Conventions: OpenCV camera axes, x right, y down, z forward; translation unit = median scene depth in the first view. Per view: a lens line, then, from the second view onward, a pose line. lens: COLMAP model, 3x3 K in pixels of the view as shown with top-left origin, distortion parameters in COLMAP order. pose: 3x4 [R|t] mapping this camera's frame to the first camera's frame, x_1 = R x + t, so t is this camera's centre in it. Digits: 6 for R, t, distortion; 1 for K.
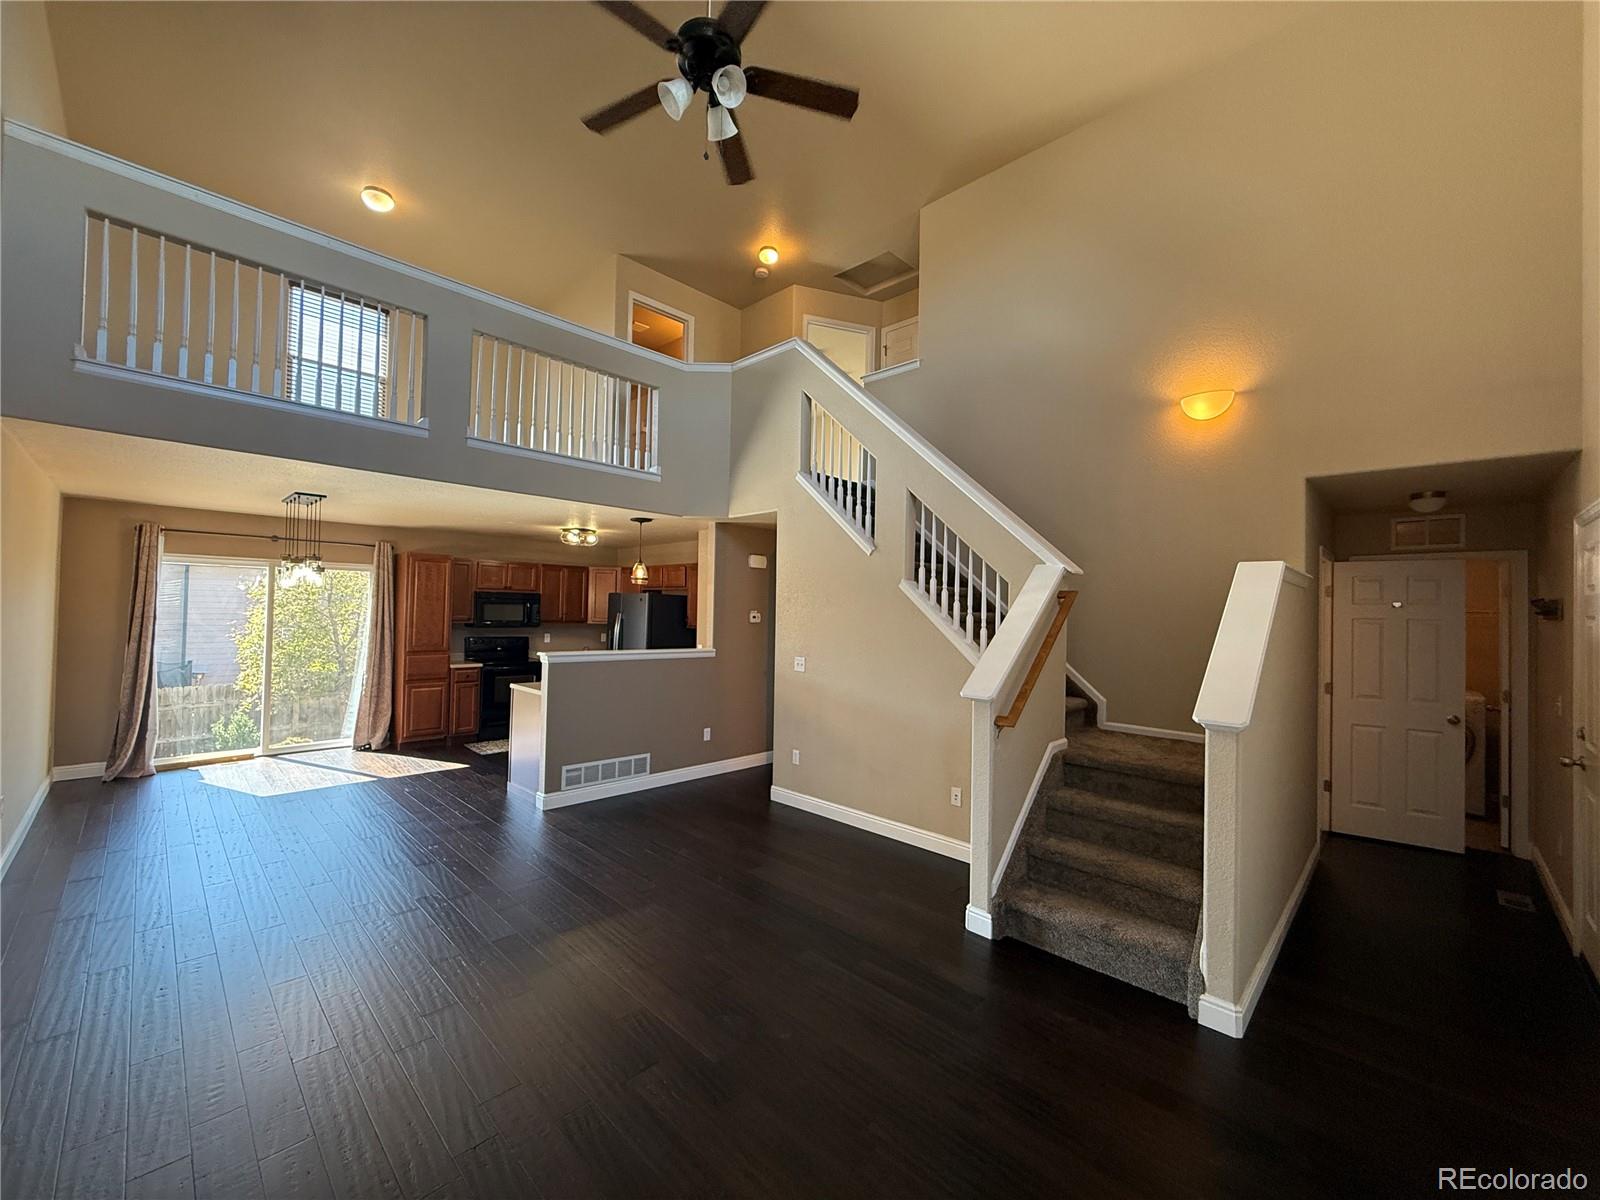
lens RADIAL K [[638.8, 0, 800.0], [0, 638.8, 600.0], [0, 0, 1]] dist [-0.000136, 0.000092]
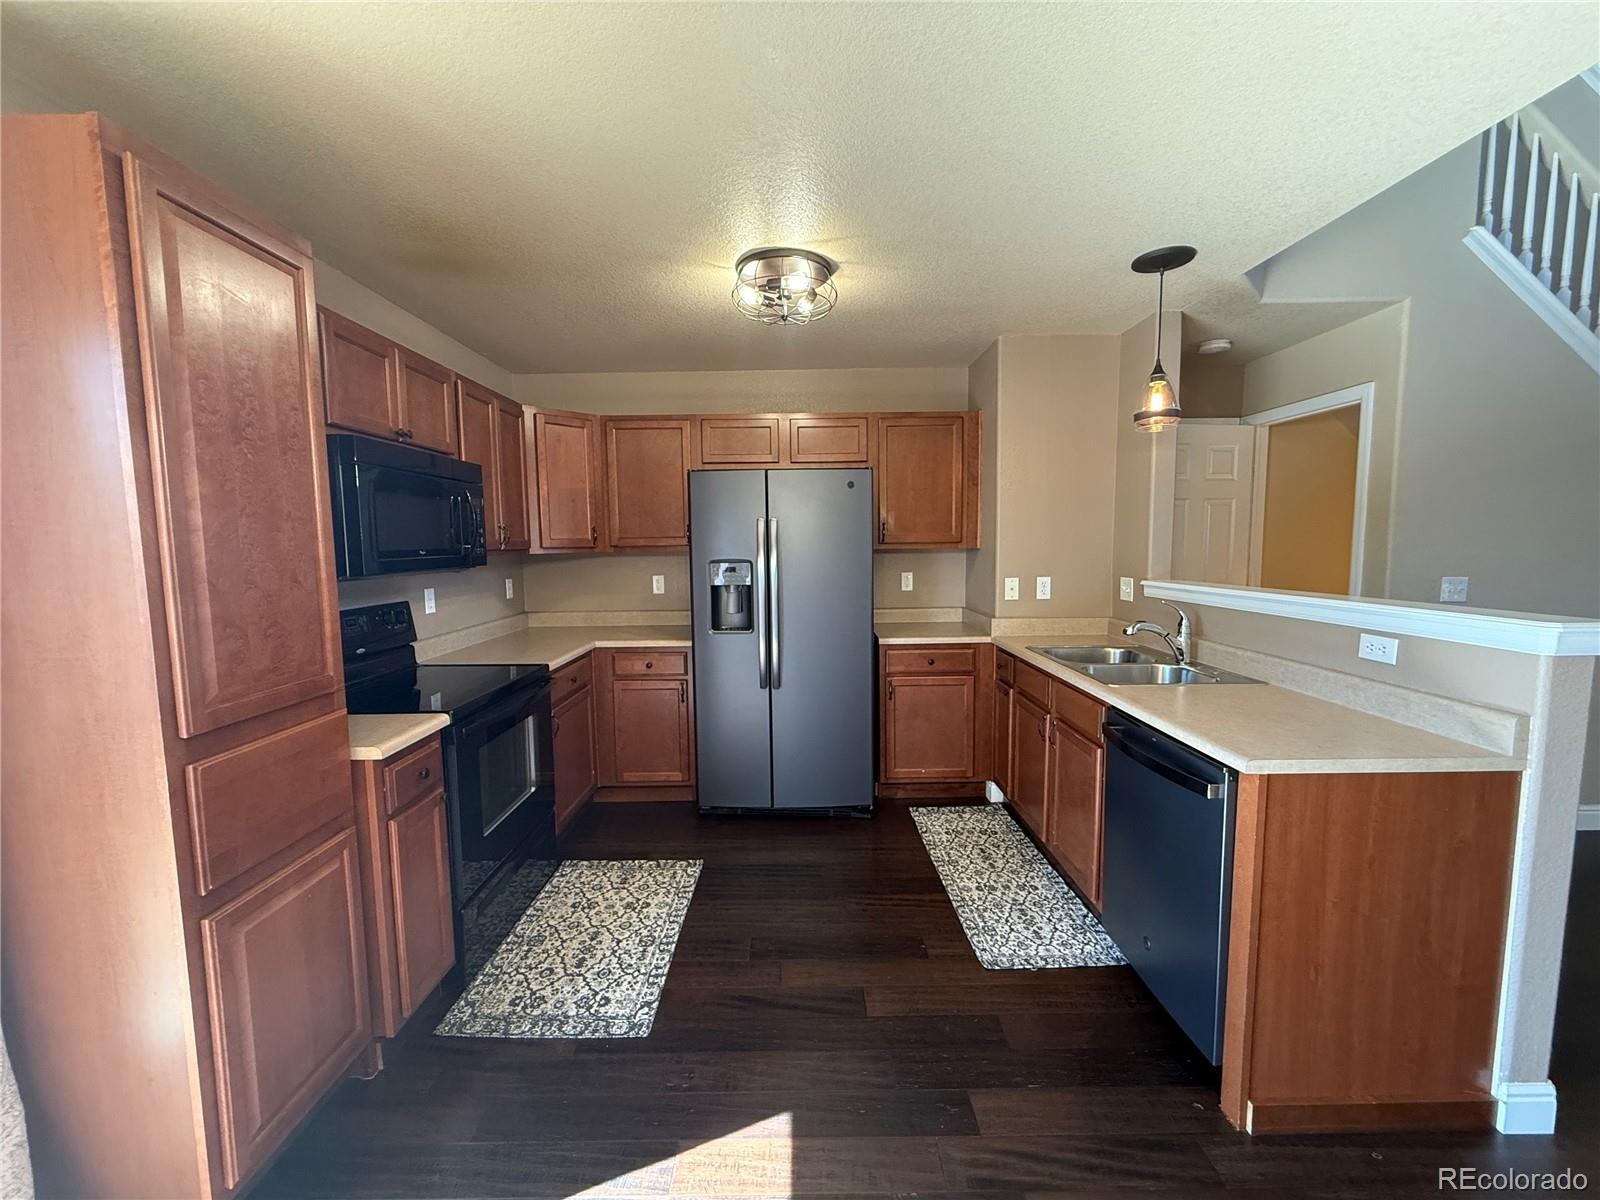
lens RADIAL K [[638.8, 0, 800.0], [0, 638.8, 600.0], [0, 0, 1]] dist [-0.000136, 0.000092]
pose [[0.708253, -0.066729, 0.702798, -0.596093], [-0.024165, 0.992648, 0.118602, 0.017042], [-0.705545, -0.100983, 0.701433, 0.736780]]
